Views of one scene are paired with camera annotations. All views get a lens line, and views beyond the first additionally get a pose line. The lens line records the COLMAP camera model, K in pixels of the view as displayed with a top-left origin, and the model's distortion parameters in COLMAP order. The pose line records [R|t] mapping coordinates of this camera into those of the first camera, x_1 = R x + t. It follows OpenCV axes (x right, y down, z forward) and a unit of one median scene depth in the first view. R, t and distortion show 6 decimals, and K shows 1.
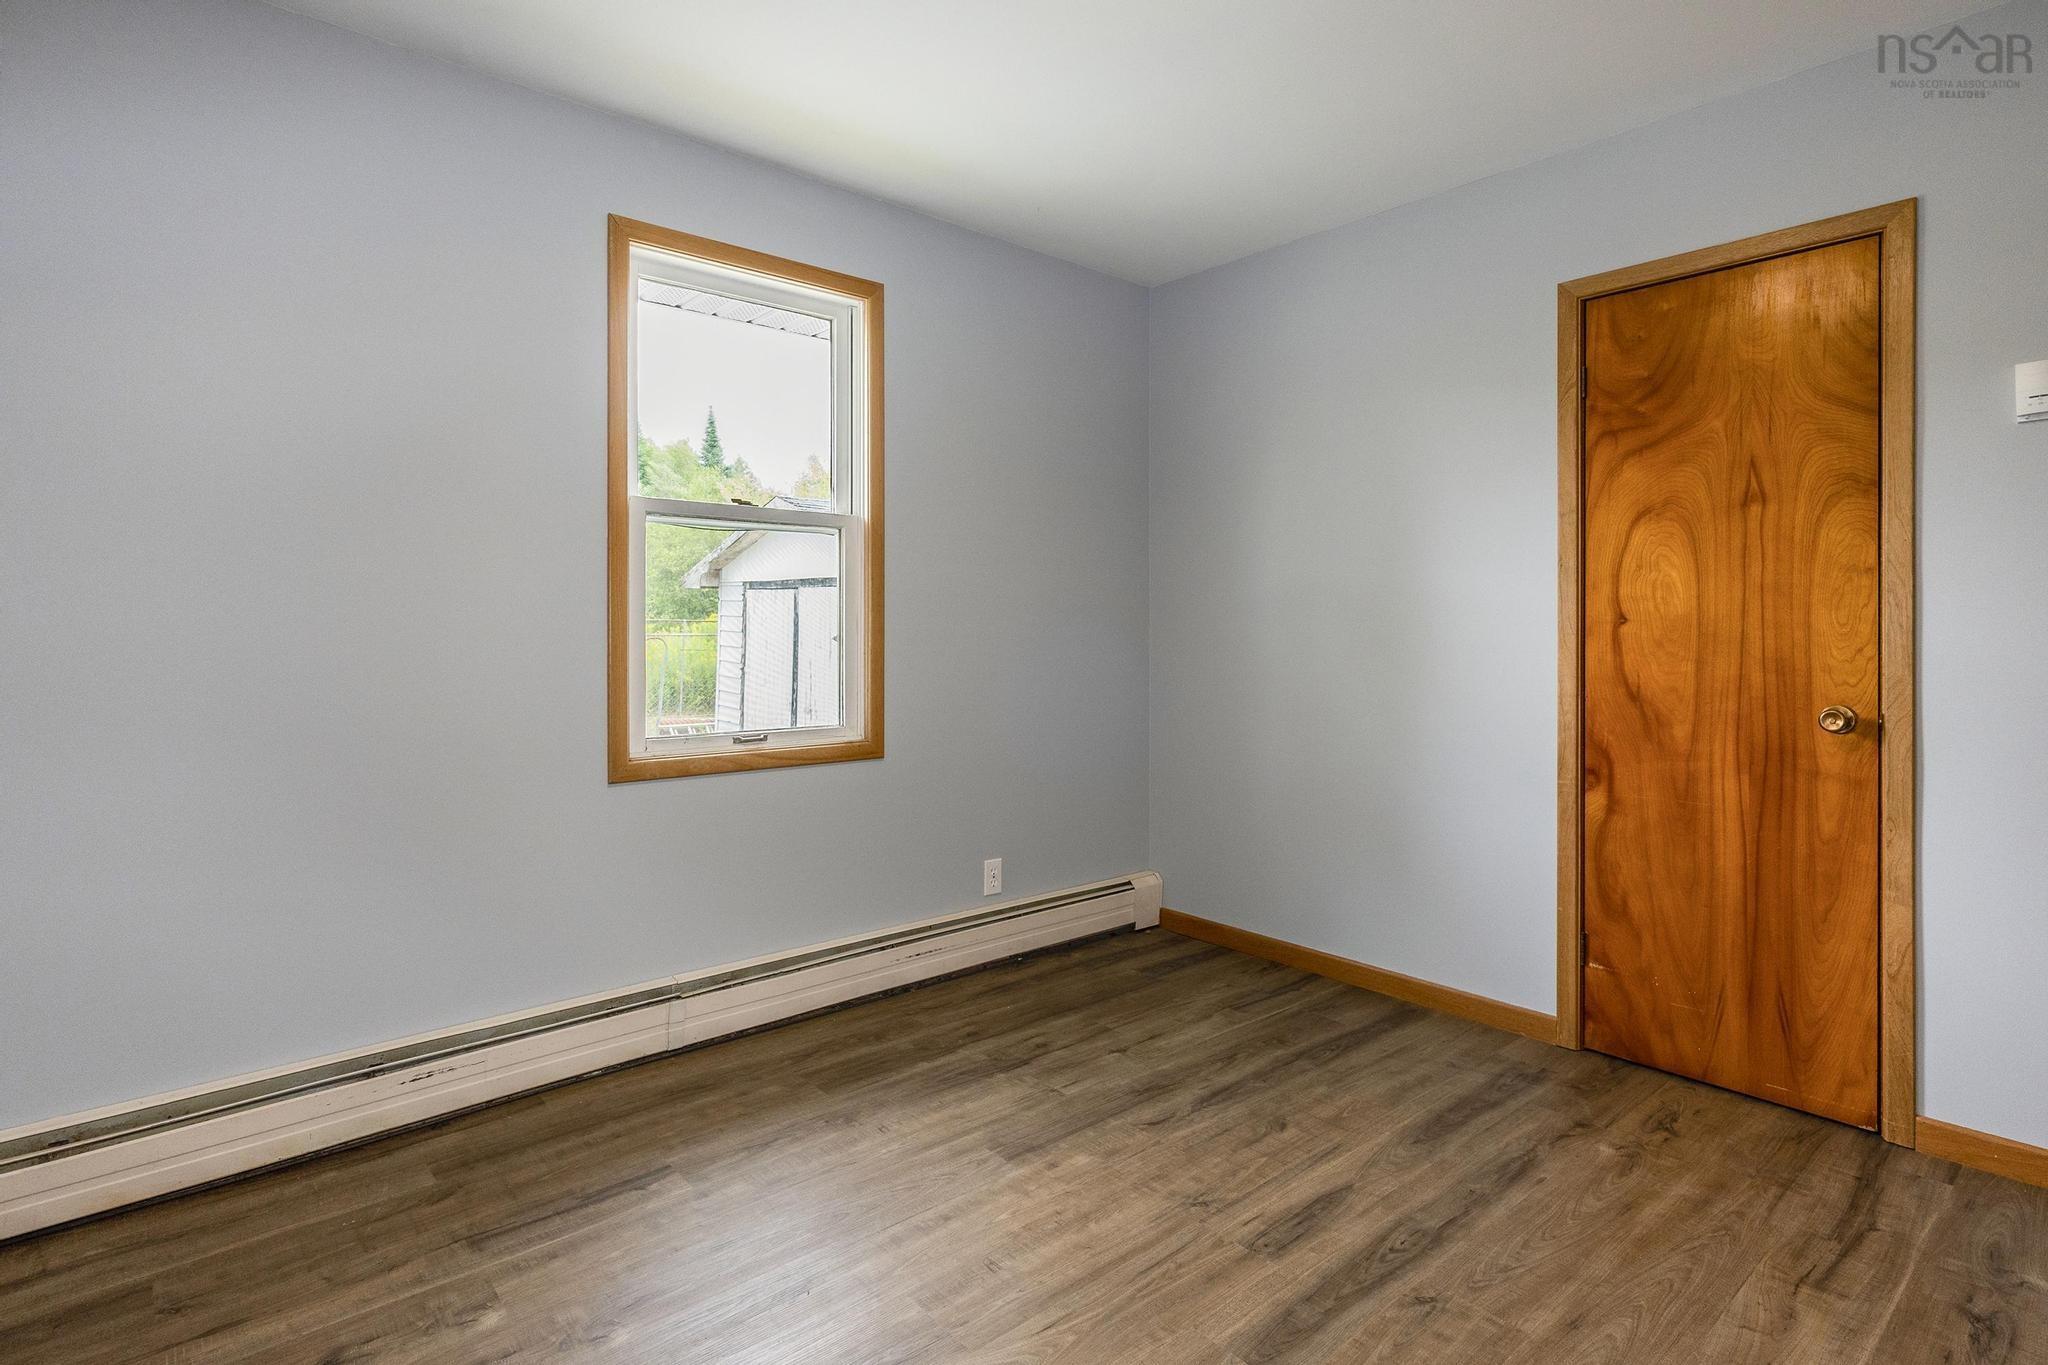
lens RADIAL K [[1030.0, 0, 1023.3], [0, 1030.0, 641.0], [0, 0, 1]] dist [0.002462, -0.000231]
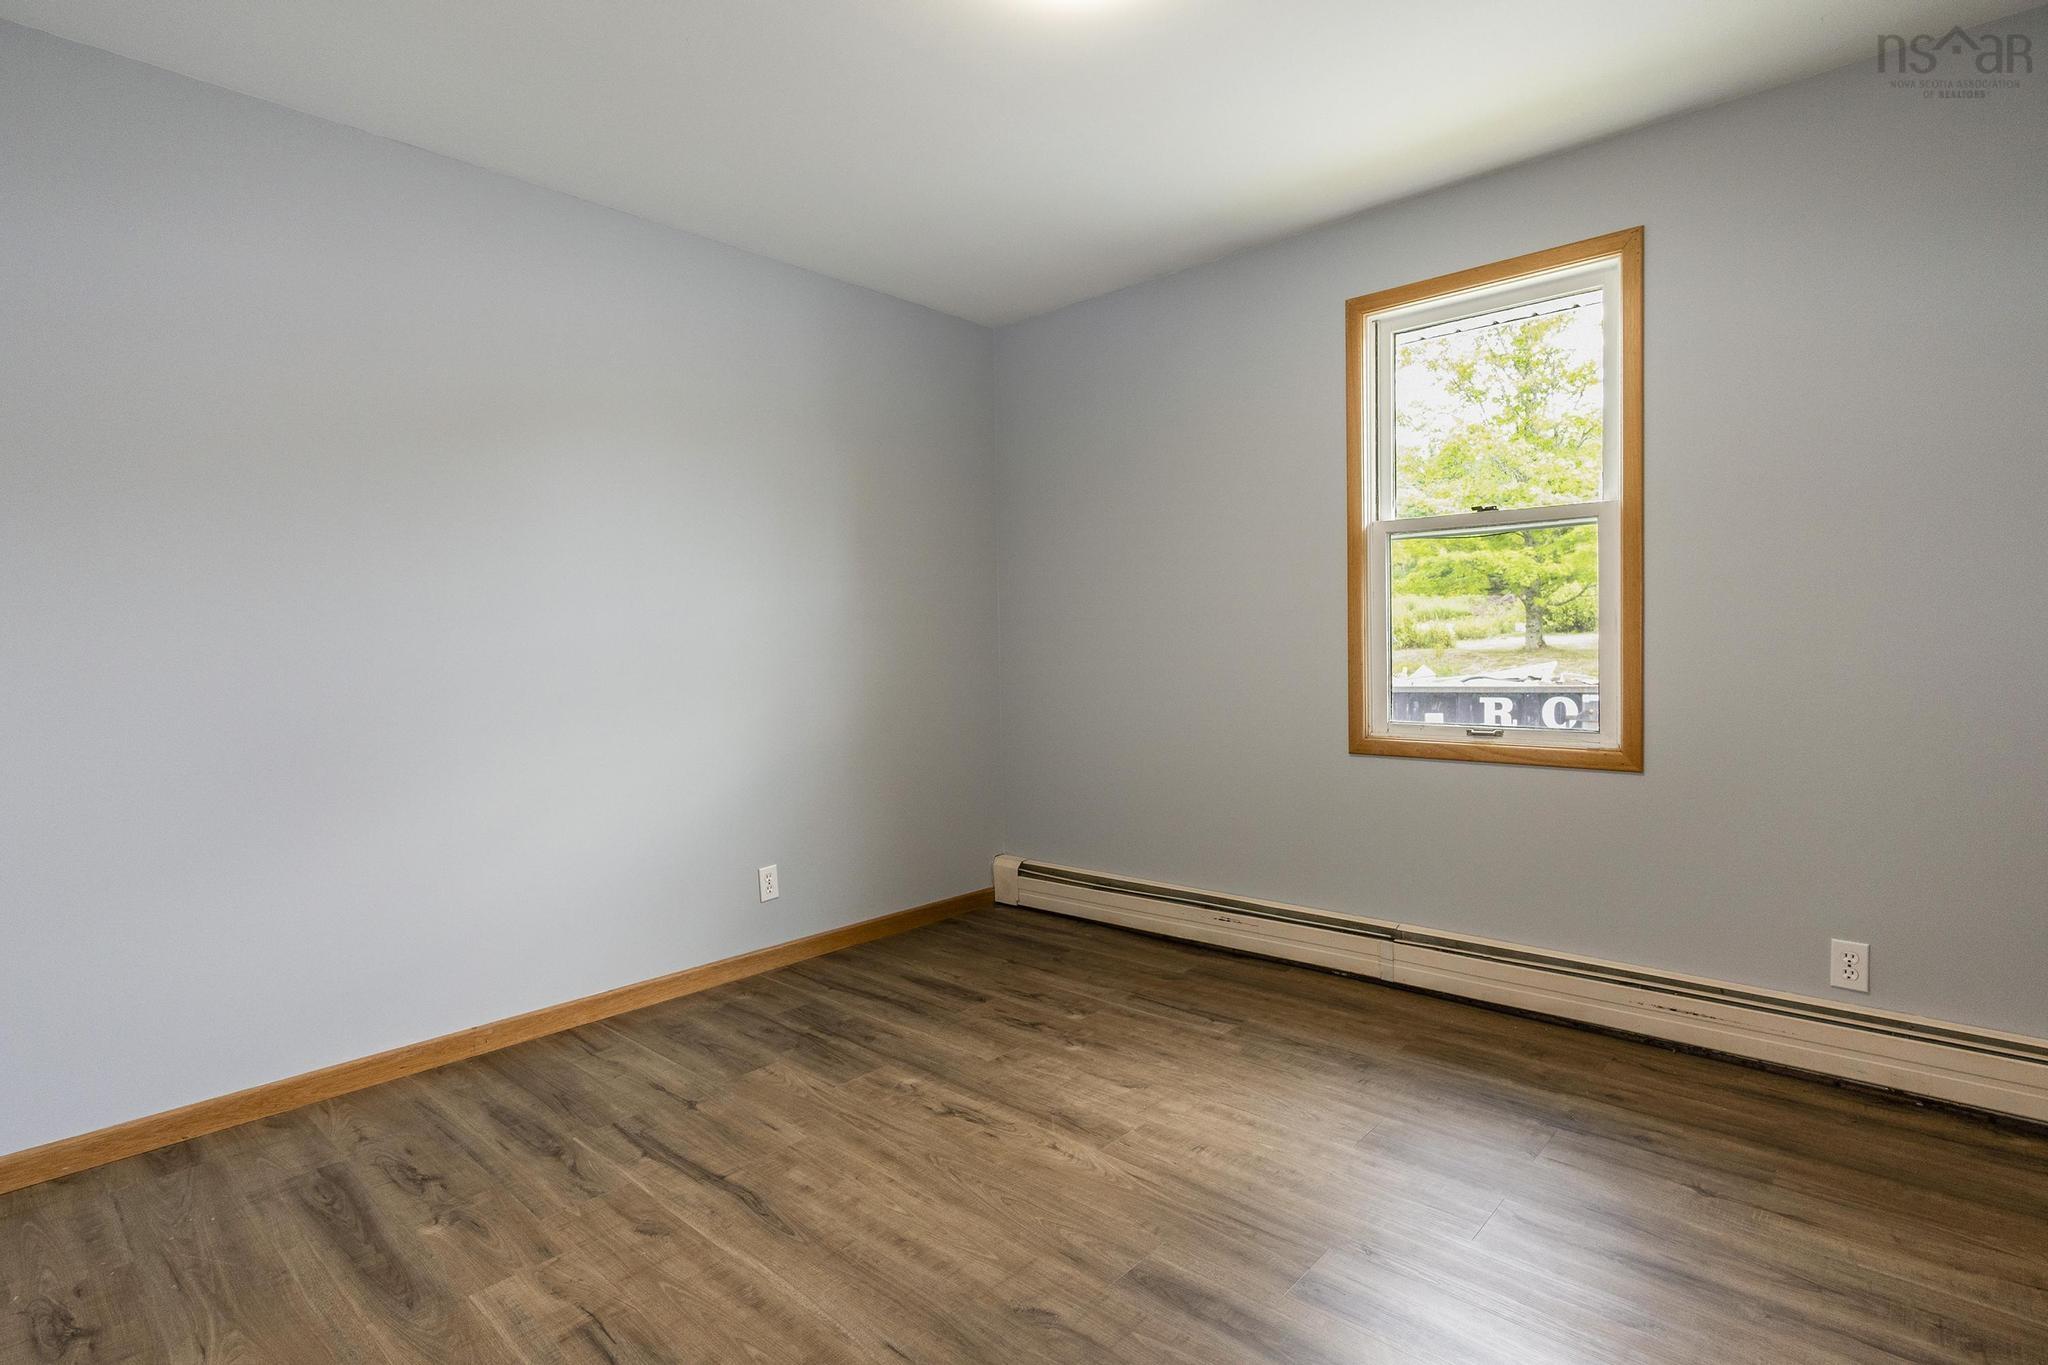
lens RADIAL K [[1030.0, 0, 1037.3], [0, 1030.0, 676.4], [0, 0, 1]] dist [0.002462, -0.000231]
pose [[0.114735, 0.032151, -0.992876, 0.810930], [0.010060, 0.999387, 0.033524, -0.002715], [0.993345, -0.013835, 0.114341, 0.471641]]
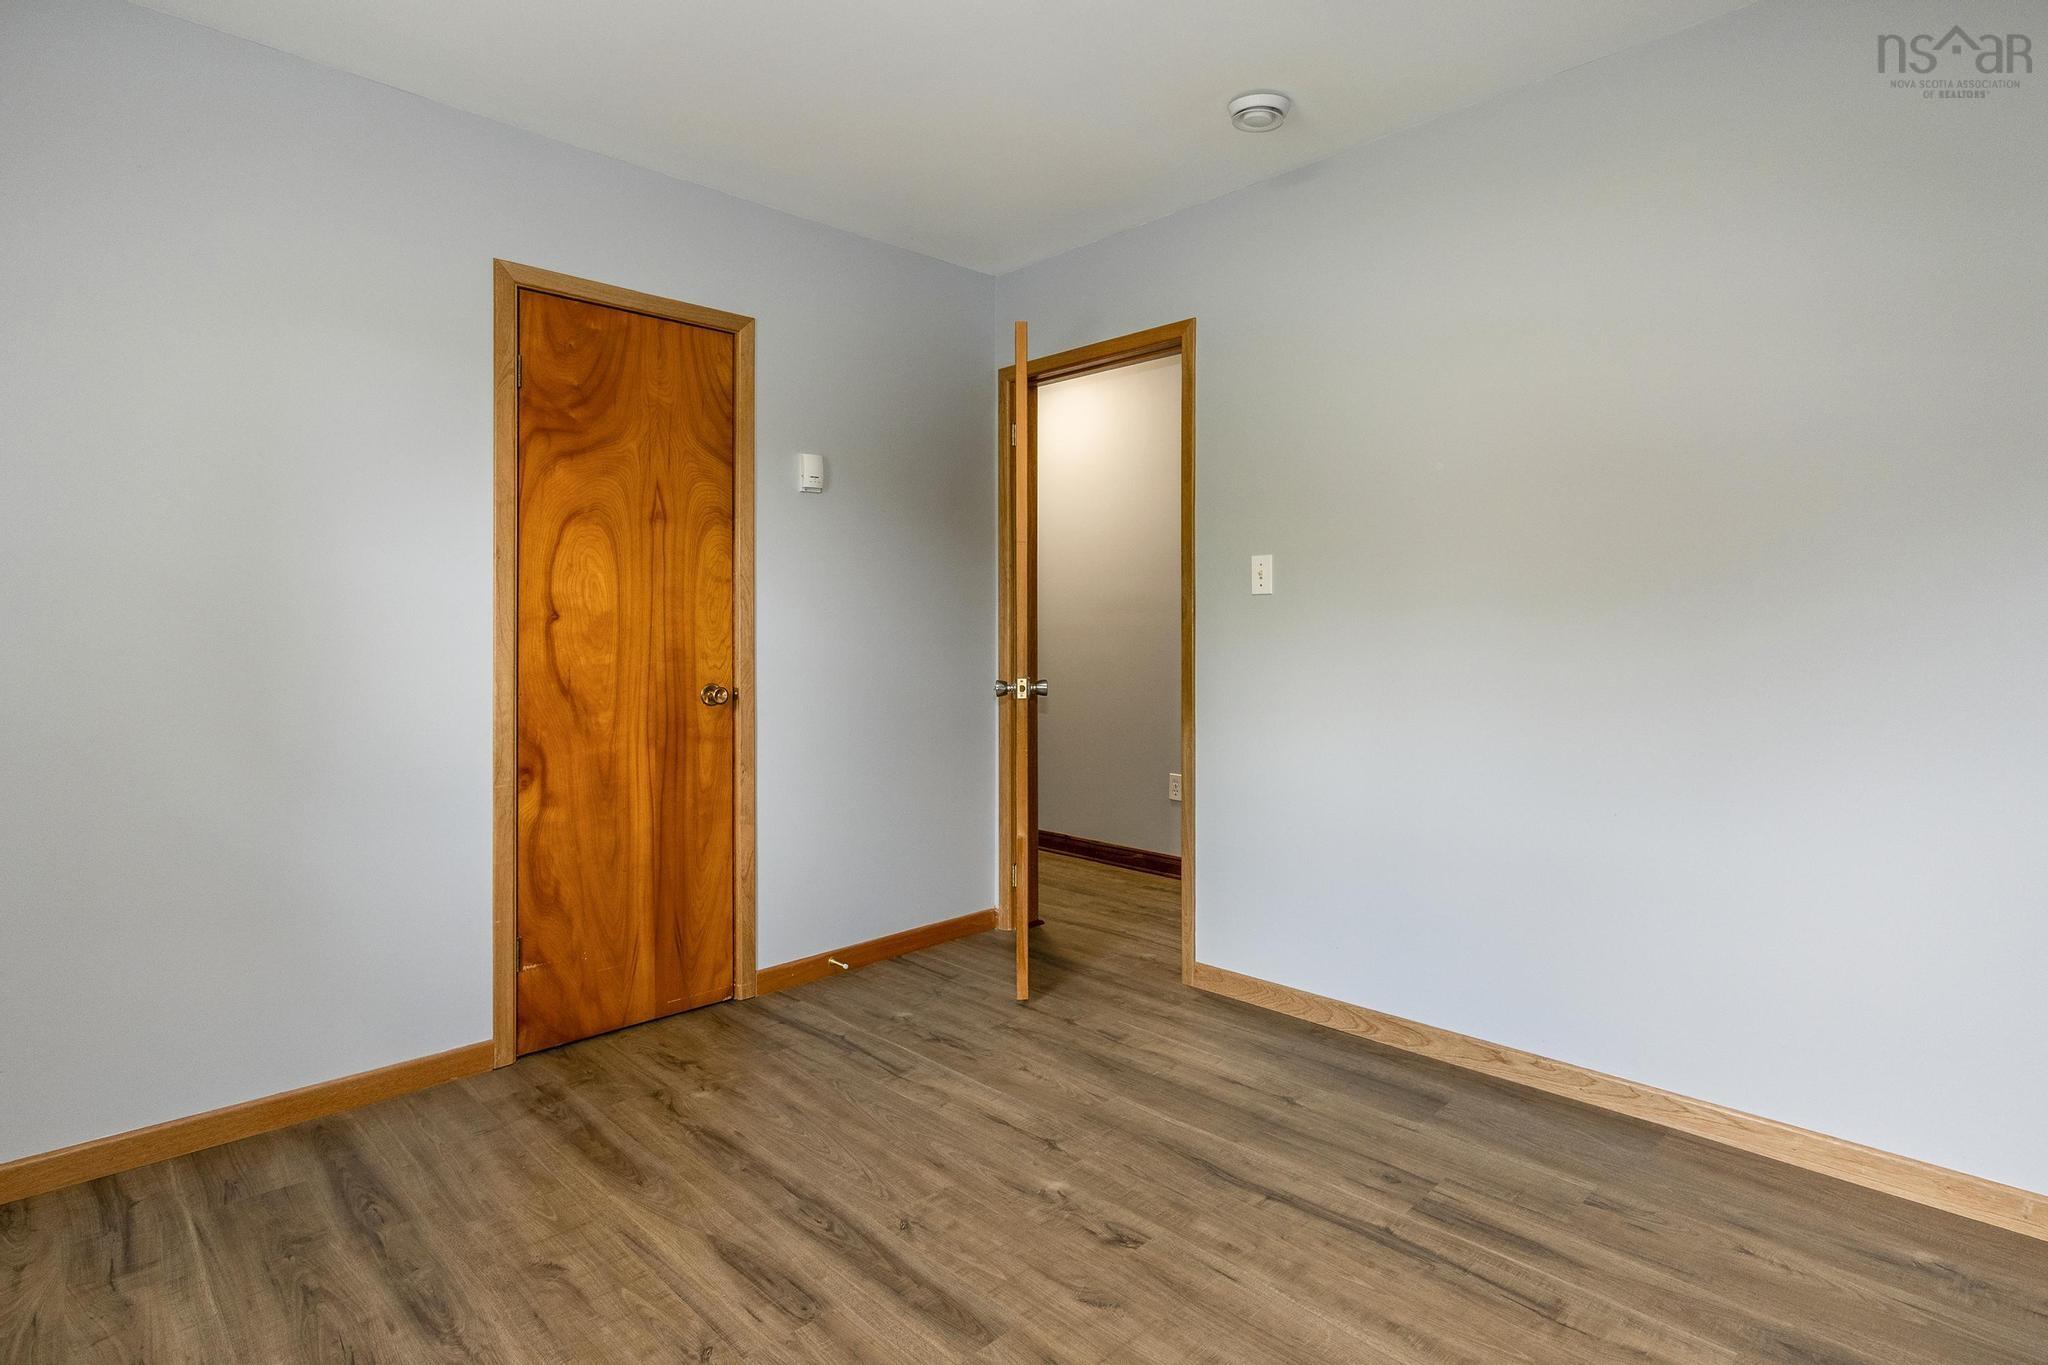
lens RADIAL K [[1030.0, 0, 1036.1], [0, 1030.0, 627.4], [0, 0, 1]] dist [0.002462, -0.000231]
pose [[-0.060990, 0.000253, 0.998138, -0.490027], [0.011437, 0.999935, 0.000446, -0.004194], [-0.998073, 0.011443, -0.060988, 0.615071]]
